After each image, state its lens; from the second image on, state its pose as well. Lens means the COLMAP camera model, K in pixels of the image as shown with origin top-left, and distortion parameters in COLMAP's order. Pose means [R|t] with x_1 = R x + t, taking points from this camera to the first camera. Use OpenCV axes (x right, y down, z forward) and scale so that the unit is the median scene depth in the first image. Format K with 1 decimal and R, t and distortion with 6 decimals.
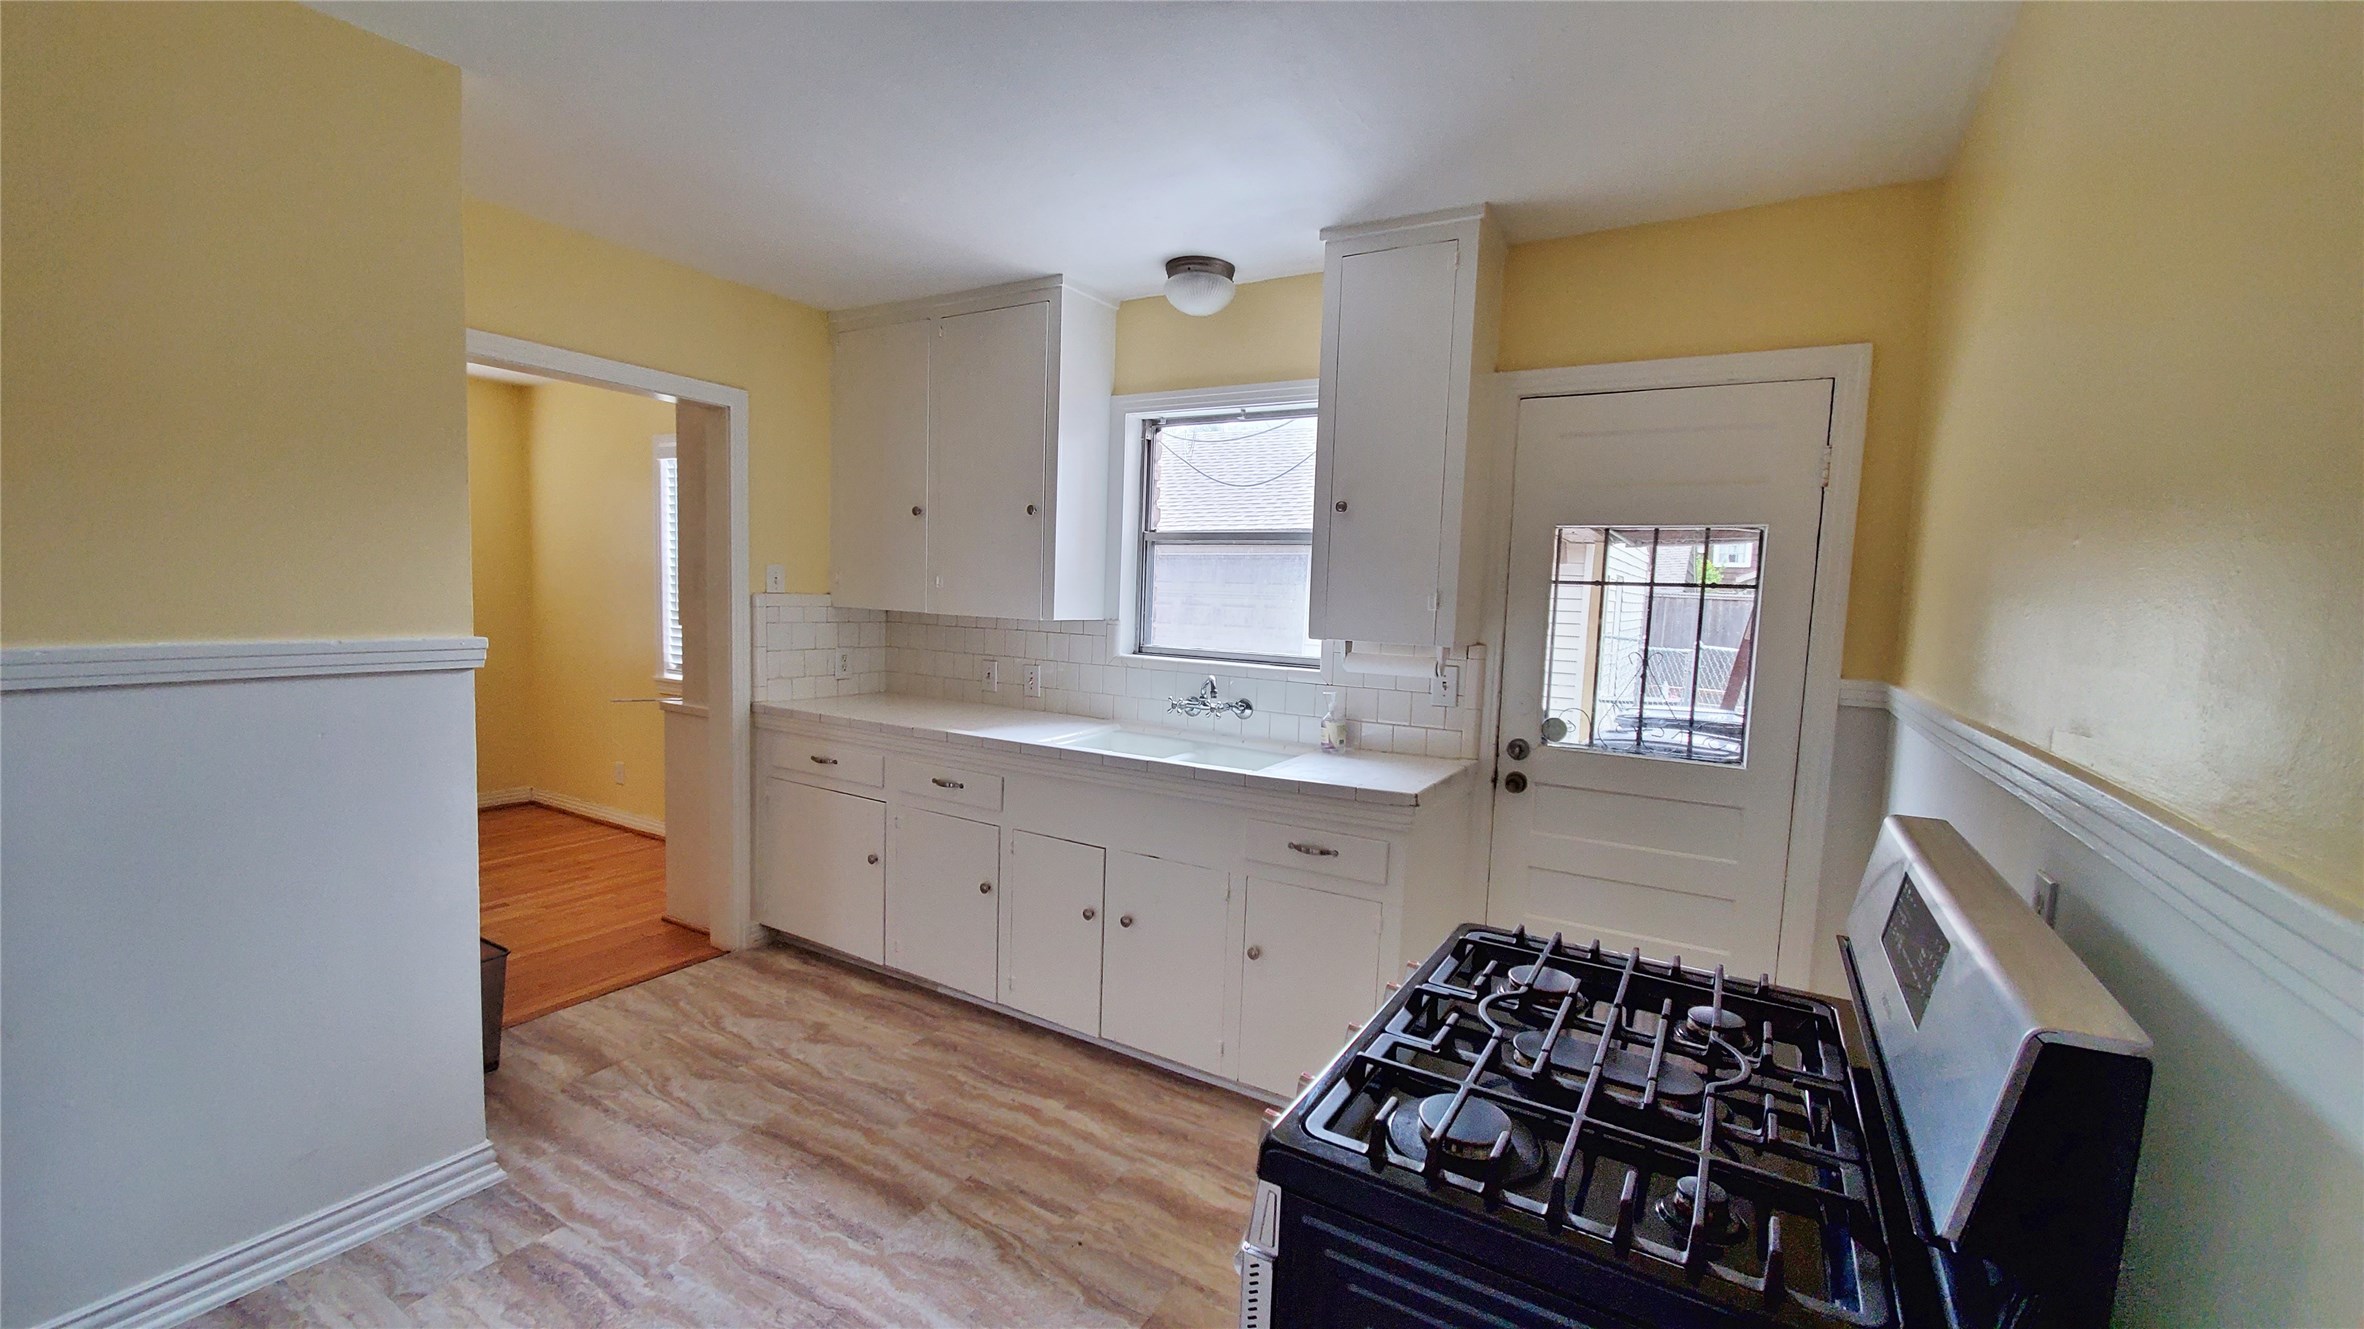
lens RADIAL K [[923.4, 0, 1182.0], [0, 923.4, 664.5], [0, 0, 1]] dist [-0.002775, -0.000366]
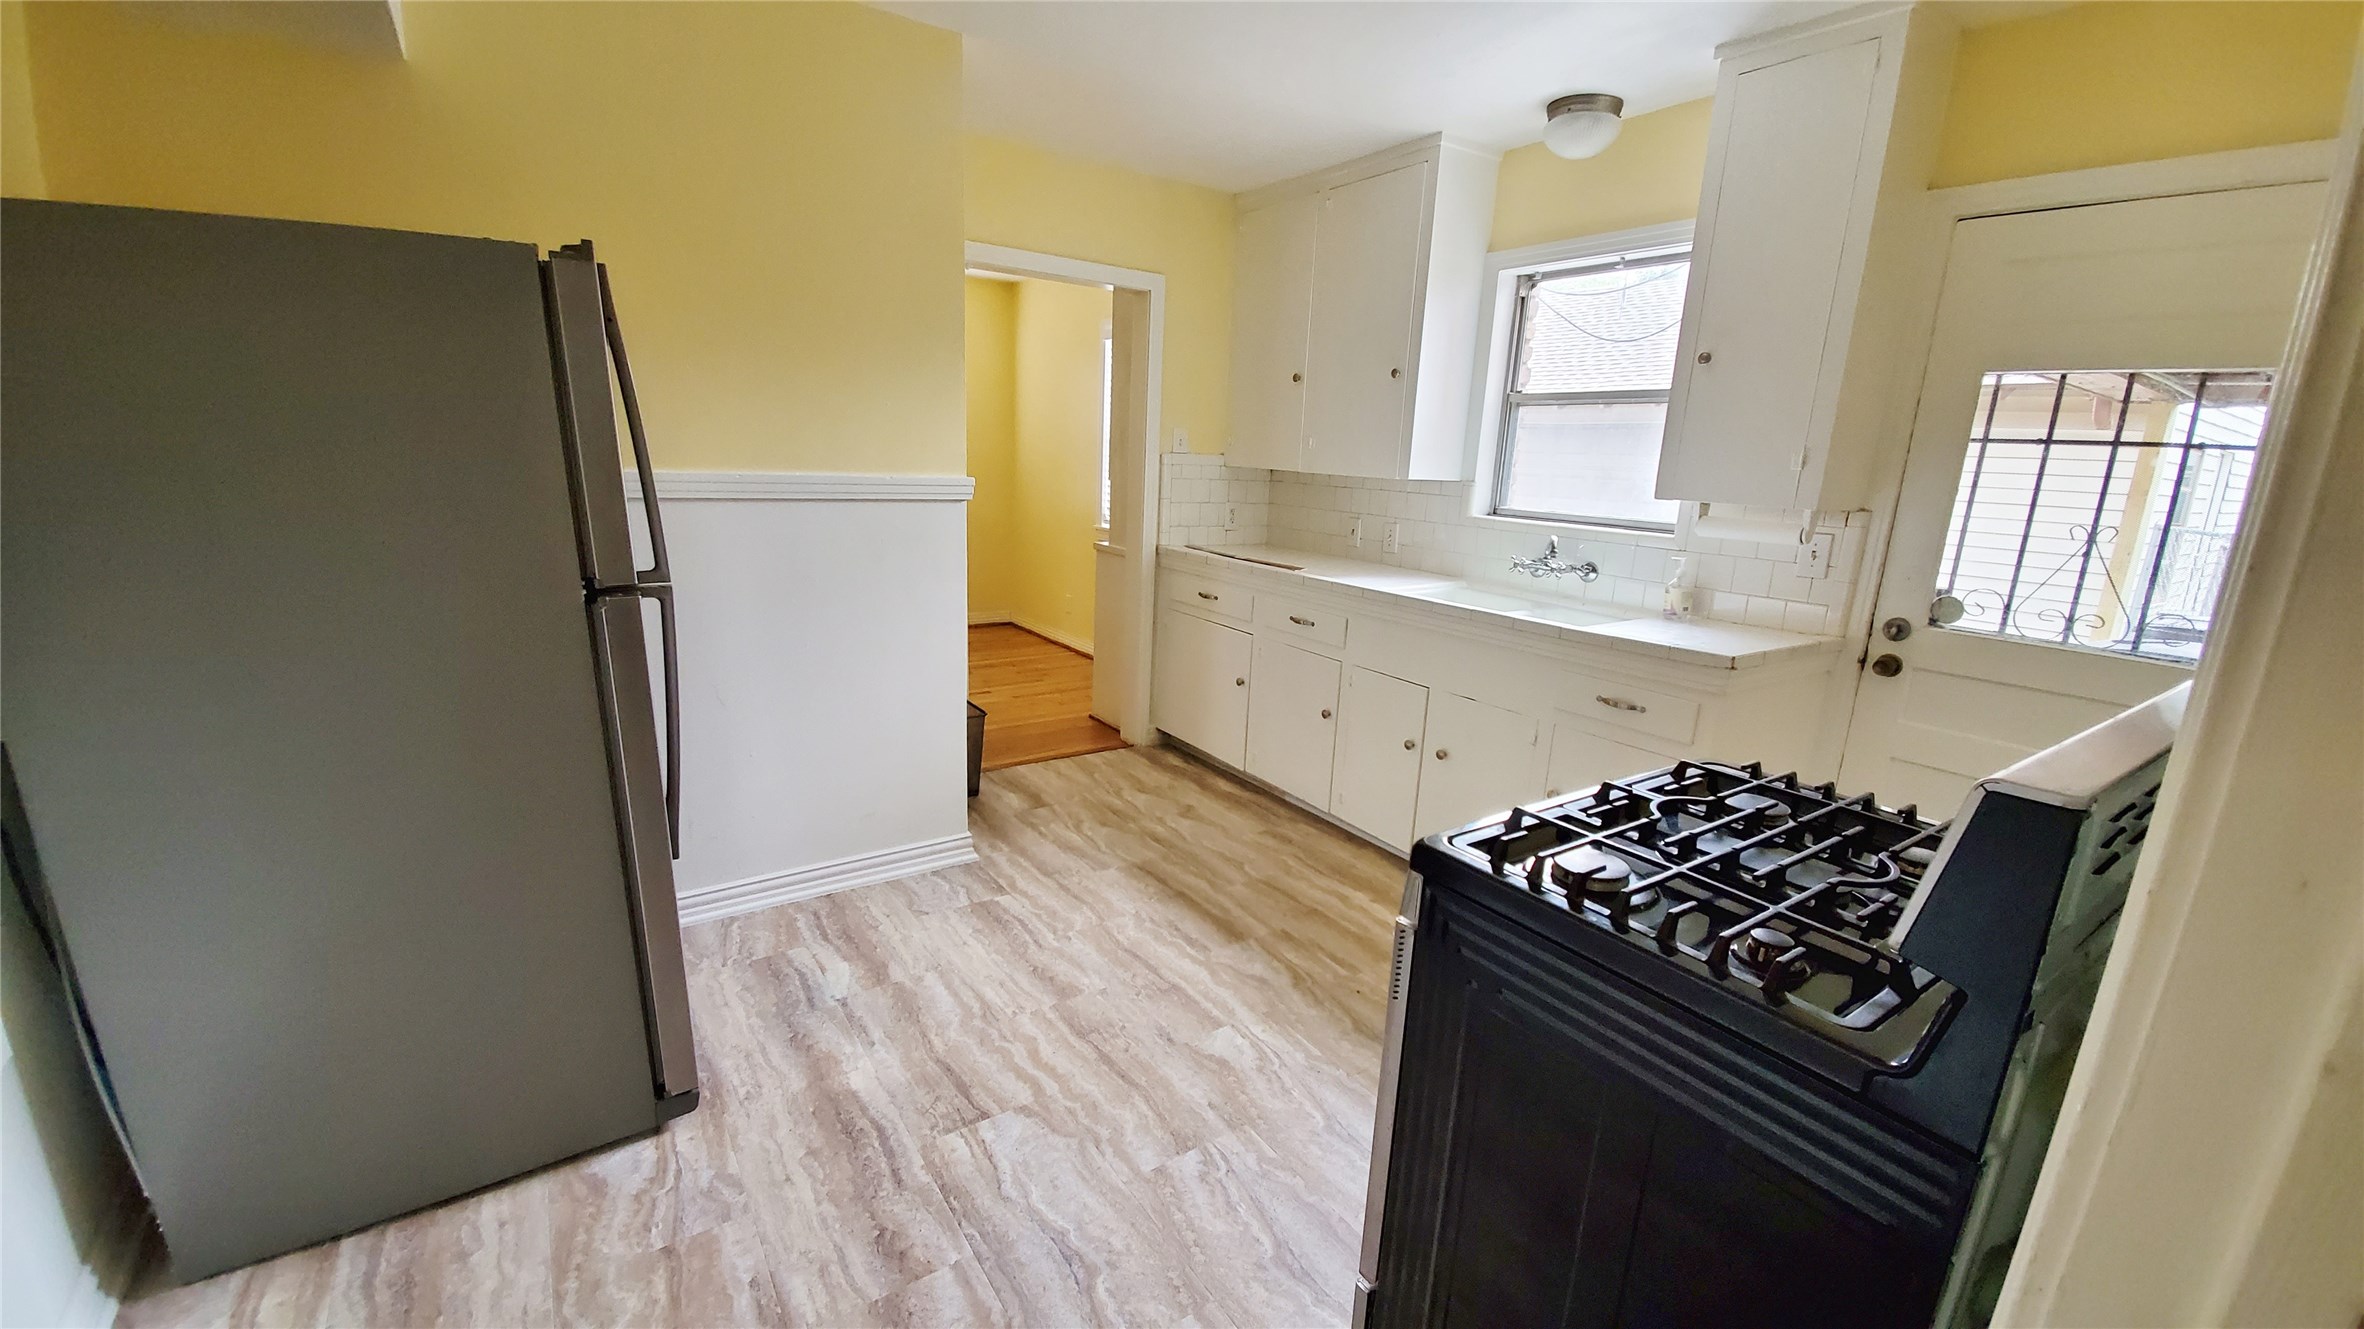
lens RADIAL K [[923.4, 0, 1182.0], [0, 923.4, 664.5], [0, 0, 1]] dist [0.016197, -0.009807]
pose [[0.902438, 0.104374, -0.417986, 0.103645], [-0.048947, 0.988767, 0.141225, 0.028251], [0.428031, -0.106987, 0.897409, -0.106846]]
